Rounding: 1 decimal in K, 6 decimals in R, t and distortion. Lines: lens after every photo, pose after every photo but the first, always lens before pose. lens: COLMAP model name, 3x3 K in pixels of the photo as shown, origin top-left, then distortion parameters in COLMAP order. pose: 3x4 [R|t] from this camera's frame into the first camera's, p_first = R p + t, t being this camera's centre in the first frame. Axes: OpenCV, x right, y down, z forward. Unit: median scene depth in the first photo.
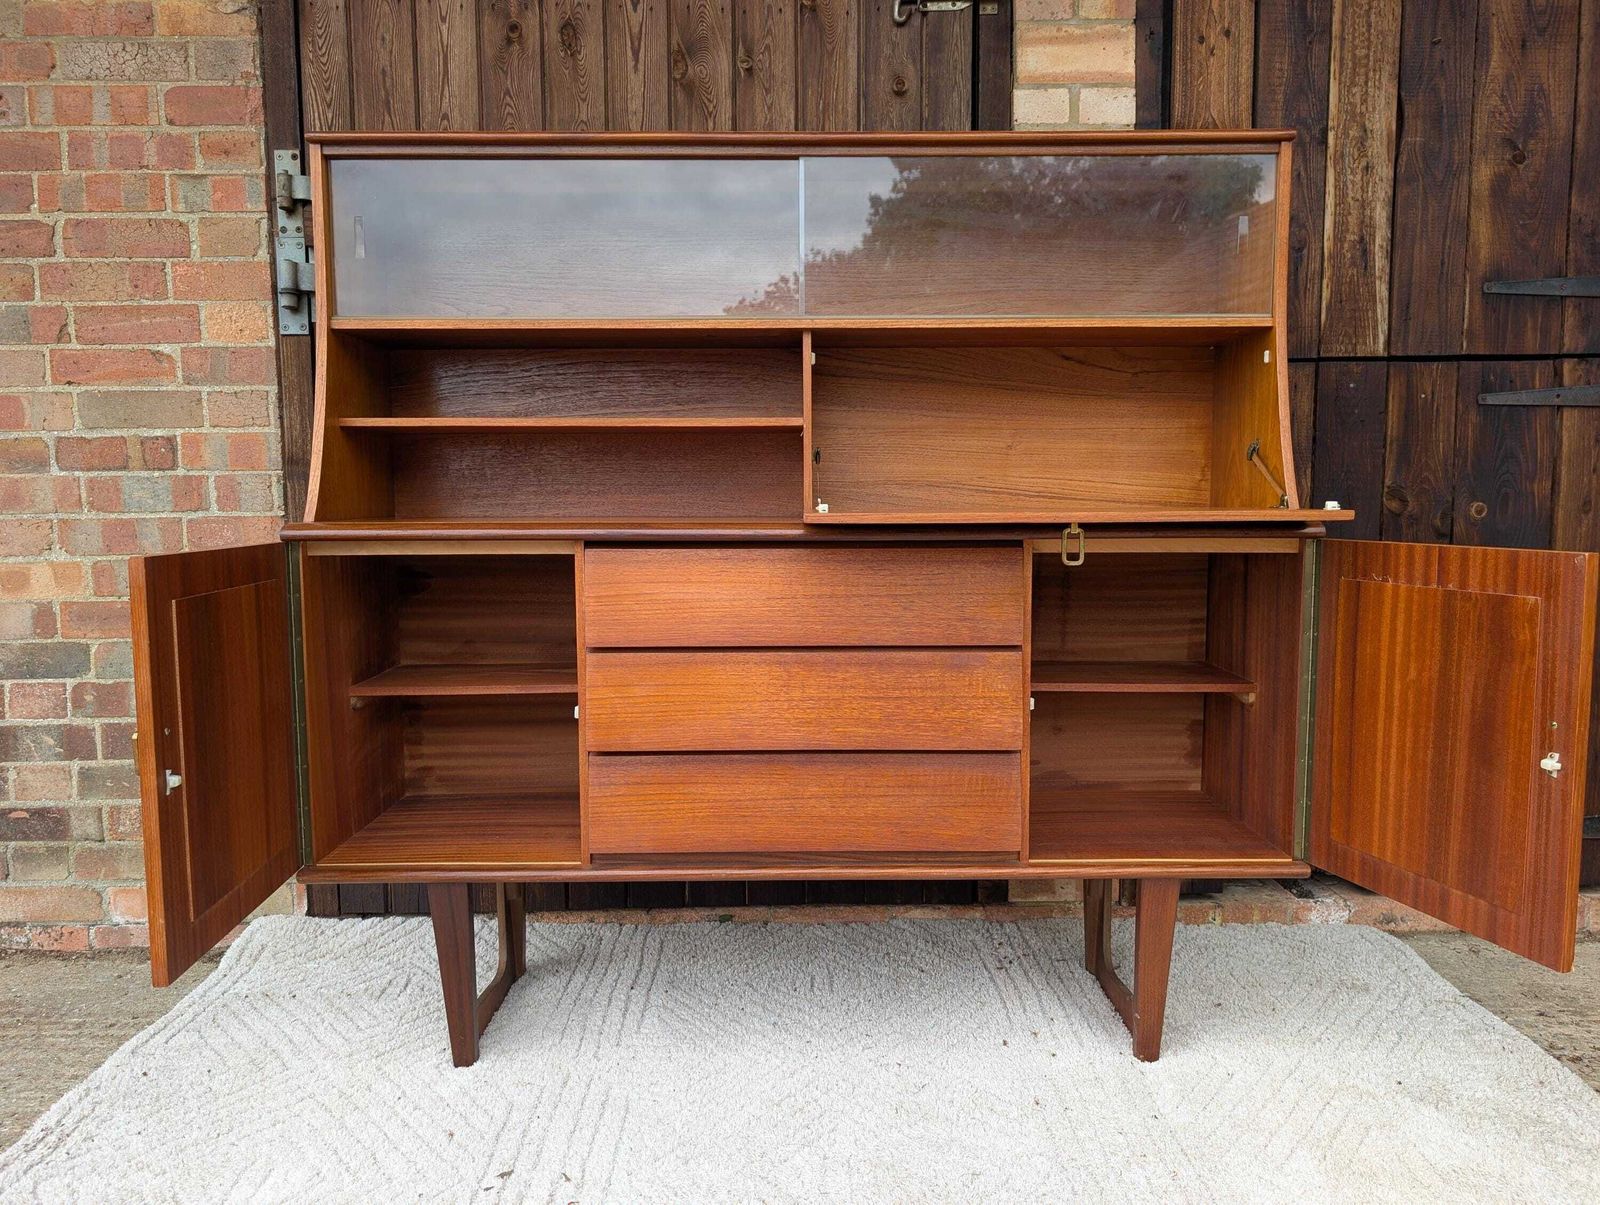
lens RADIAL K [[1162.8, 0, 811.5], [0, 1162.8, 606.5], [0, 0, 1]] dist [-0.003815, 0.012162]
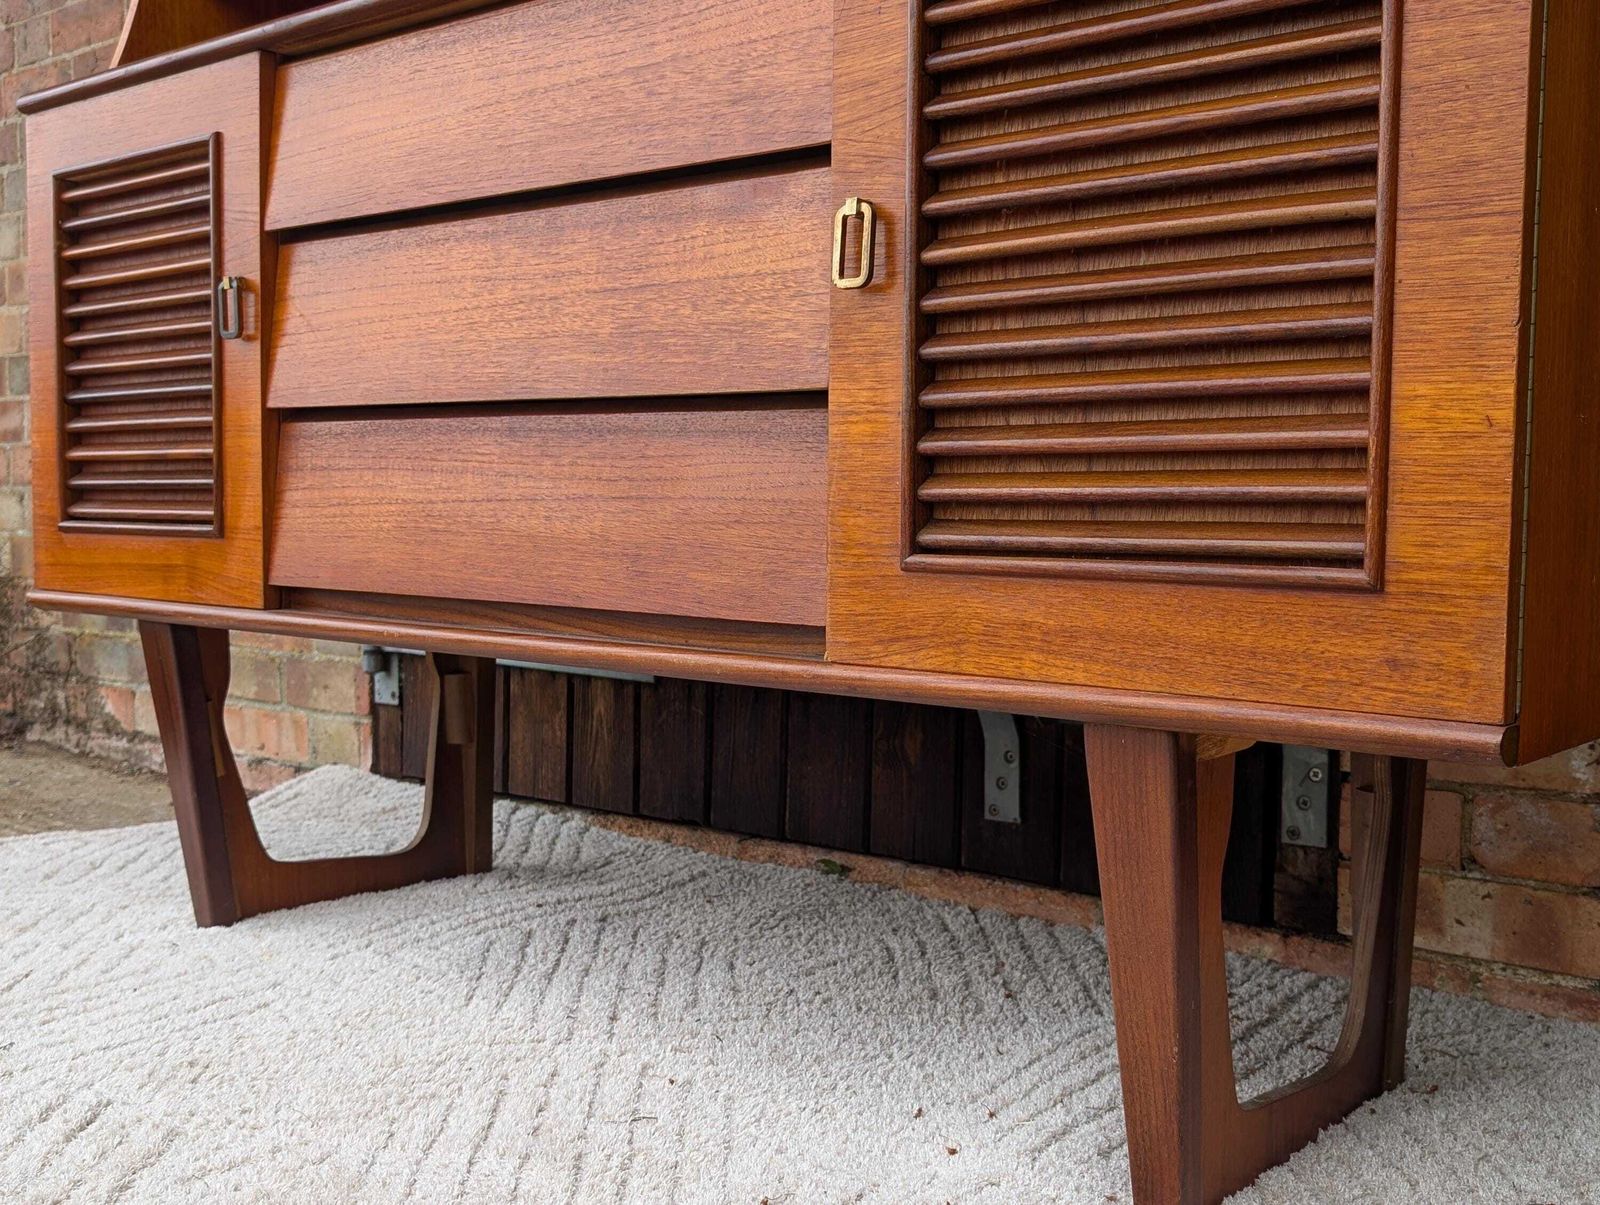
lens RADIAL K [[1709.1, 0, 822.5], [0, 1709.1, 634.5], [0, 0, 1]] dist [0.019681, 0.000000]
pose [[0.762304, 0.064423, -0.644004, 0.489071], [-0.080557, 0.996740, 0.004354, 0.173987], [0.642186, 0.048560, 0.765009, 0.420413]]
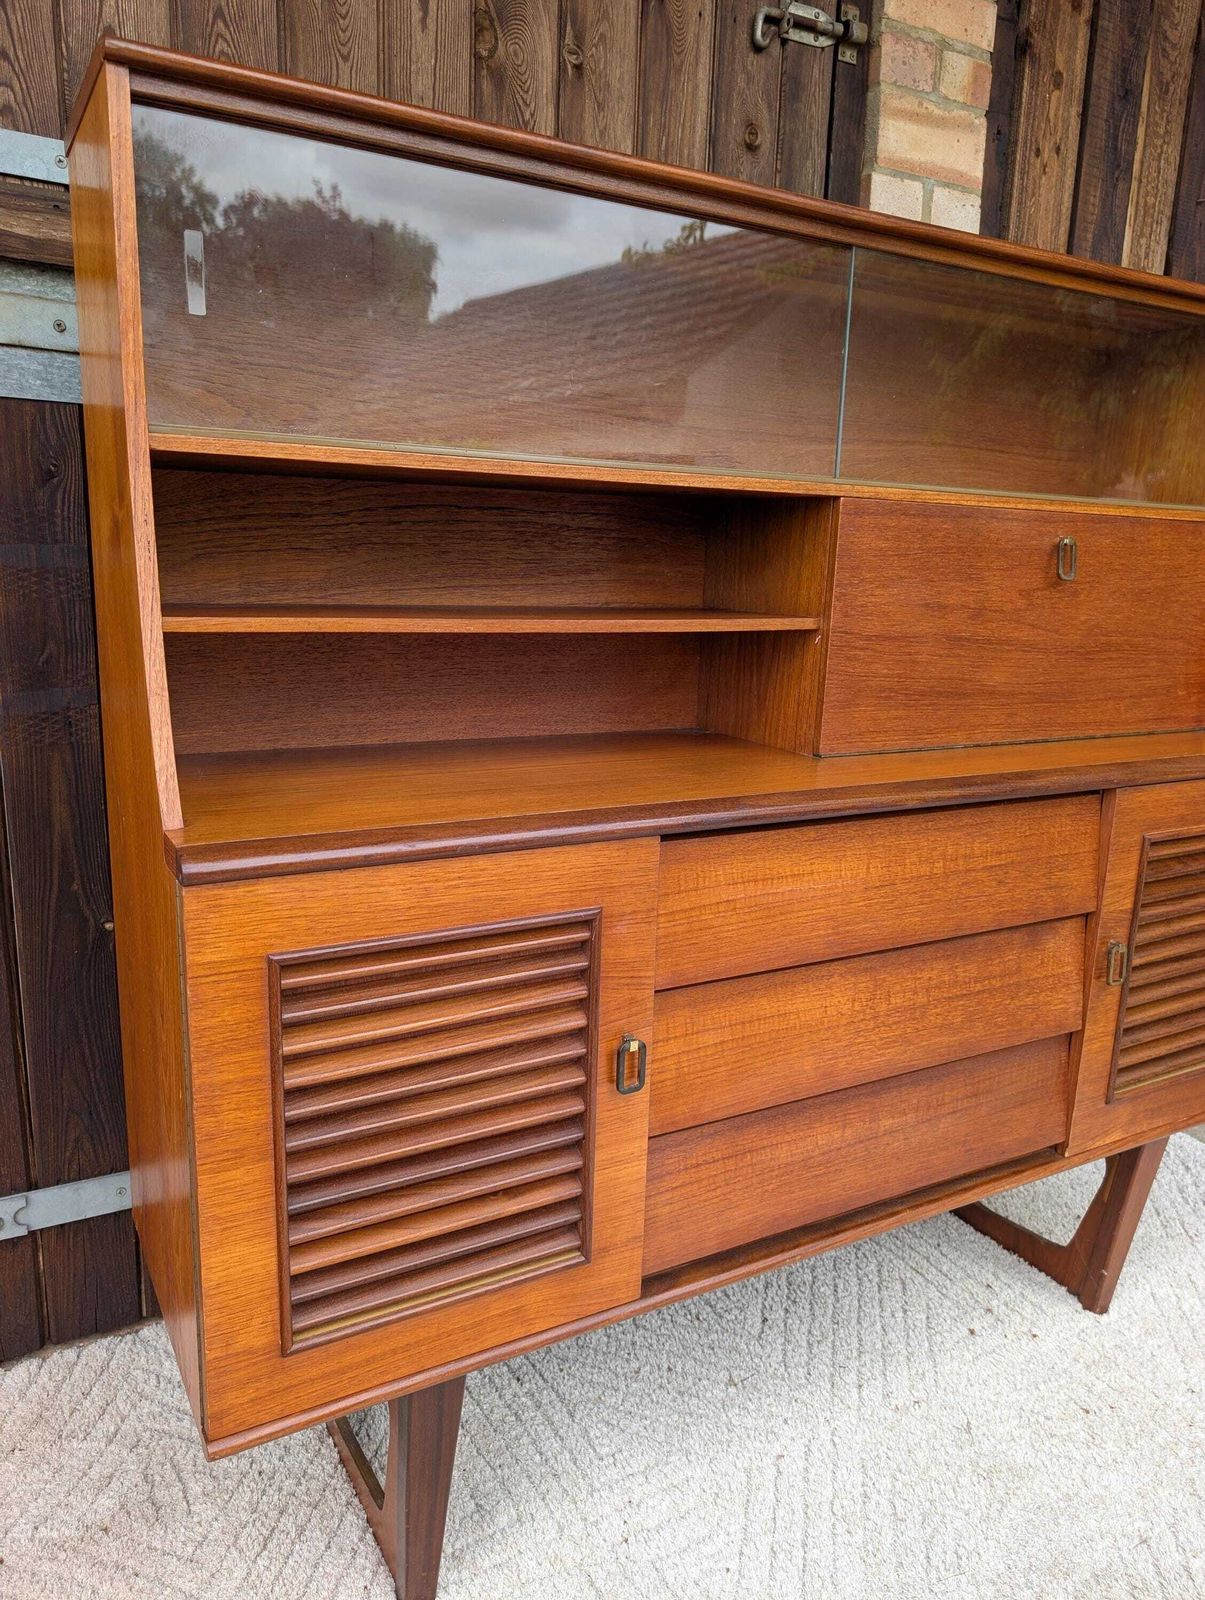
lens RADIAL K [[1162.8, 0, 590.7], [0, 1162.8, 811.3], [0, 0, 1]] dist [-0.003815, 0.012162]
pose [[0.875727, -0.073197, 0.477226, -0.431582], [0.010917, 0.991190, 0.131997, -0.123778], [-0.482683, -0.110383, 0.868811, 0.370269]]
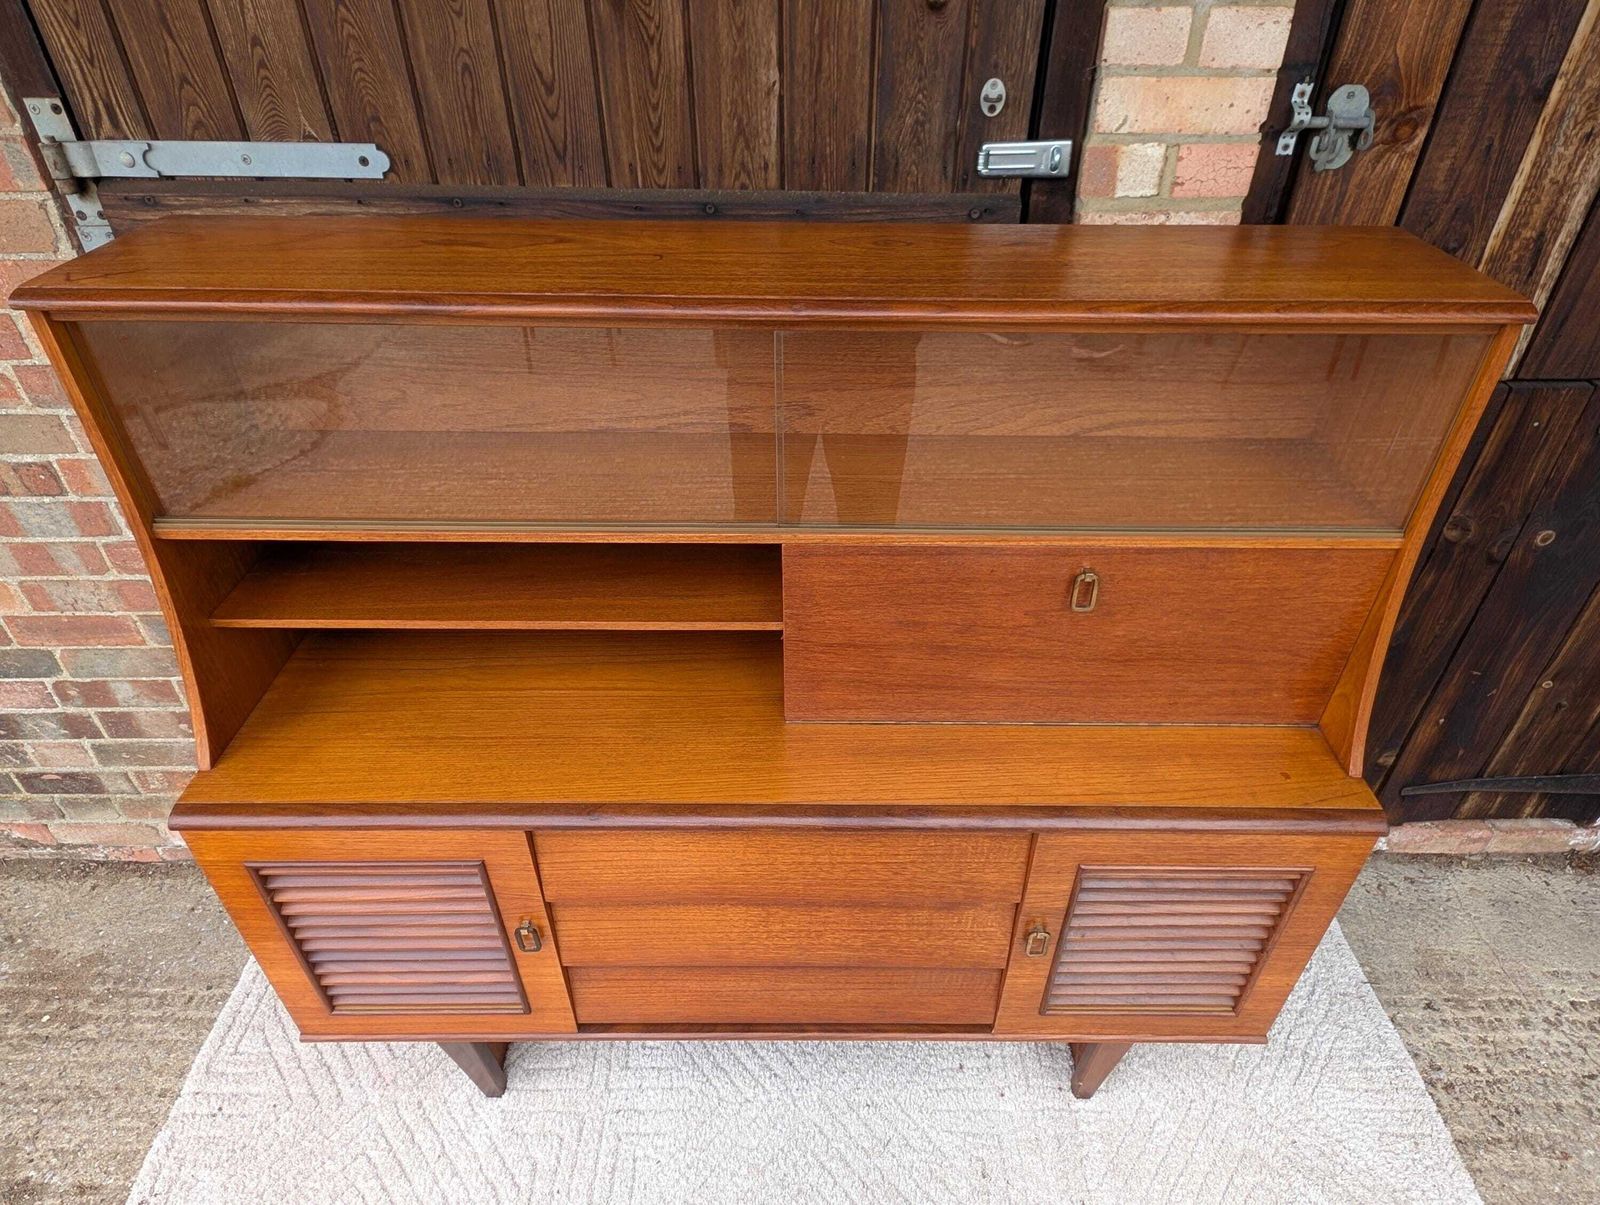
lens RADIAL K [[922.4, 0, 820.3], [0, 922.4, 582.9], [0, 0, 1]] dist [0.028207, -0.019976]
pose [[0.999887, 0.014590, 0.003729, 0.013650], [-0.014461, 0.861192, 0.508074, -0.454158], [0.004201, -0.508070, 0.861306, 0.400214]]
